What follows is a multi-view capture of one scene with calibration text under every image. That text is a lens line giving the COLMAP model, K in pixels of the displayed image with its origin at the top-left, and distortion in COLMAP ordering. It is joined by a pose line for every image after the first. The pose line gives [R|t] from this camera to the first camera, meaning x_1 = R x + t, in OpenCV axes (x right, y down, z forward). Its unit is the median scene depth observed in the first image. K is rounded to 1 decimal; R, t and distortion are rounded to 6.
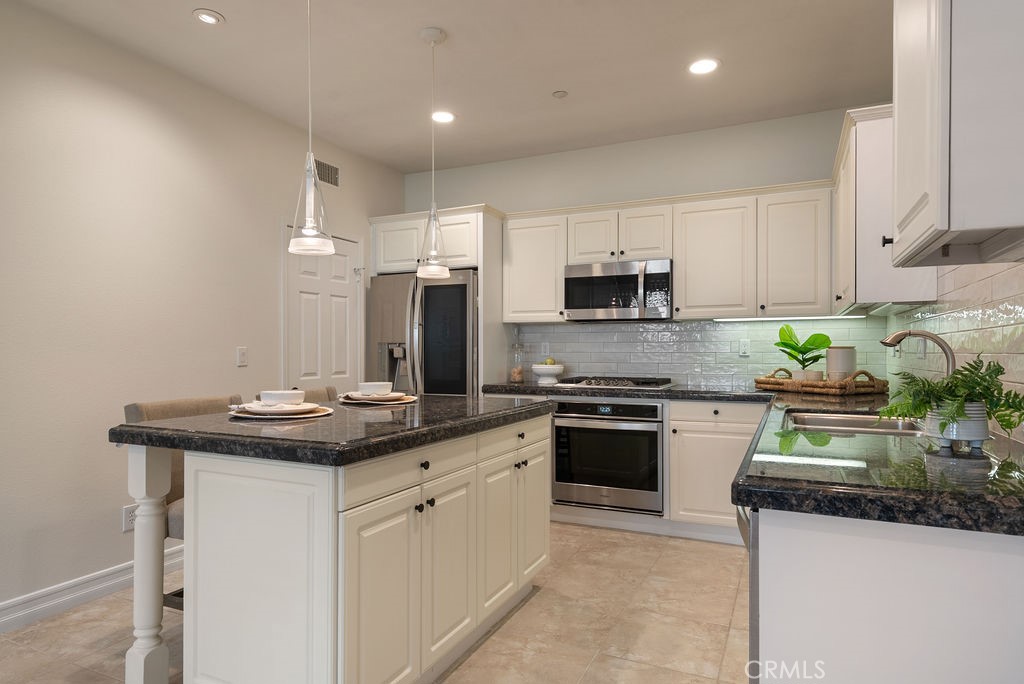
lens RADIAL K [[596.5, 0, 511.8], [0, 596.5, 348.5], [0, 0, 1]] dist [-0.001277, 0.000278]
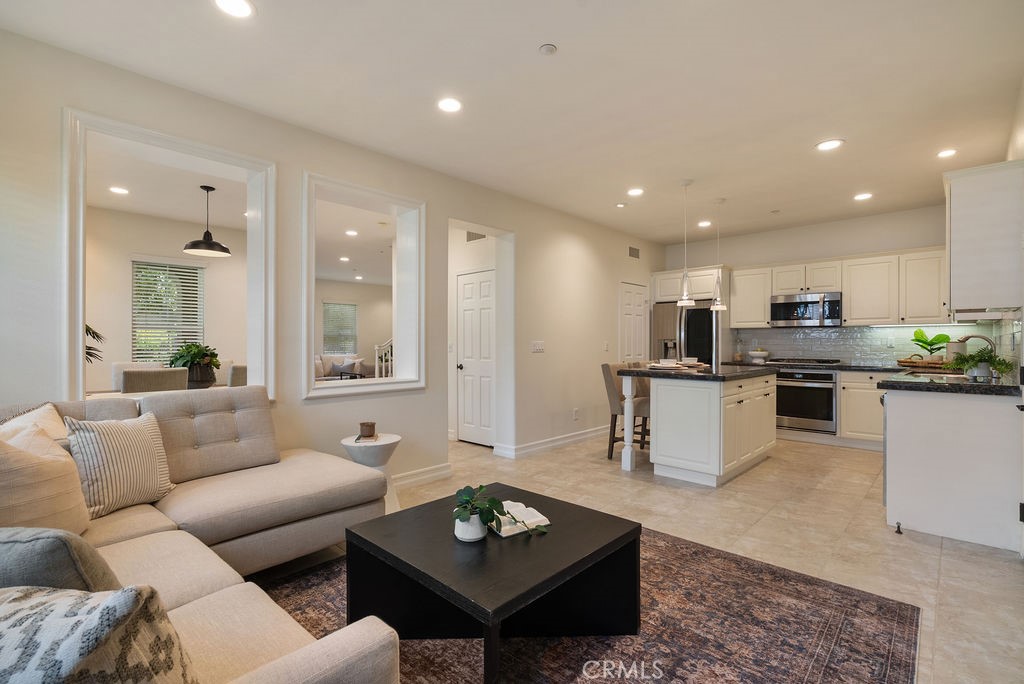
lens RADIAL K [[473.6, 0, 512.0], [0, 473.6, 342.0], [0, 0, 1]] dist [0.002062, 0.000325]
pose [[0.950380, 0.000531, -0.311091, -0.226417], [-0.000619, 1.000000, -0.000183, -0.000866], [0.311091, 0.000367, 0.950380, -0.652545]]
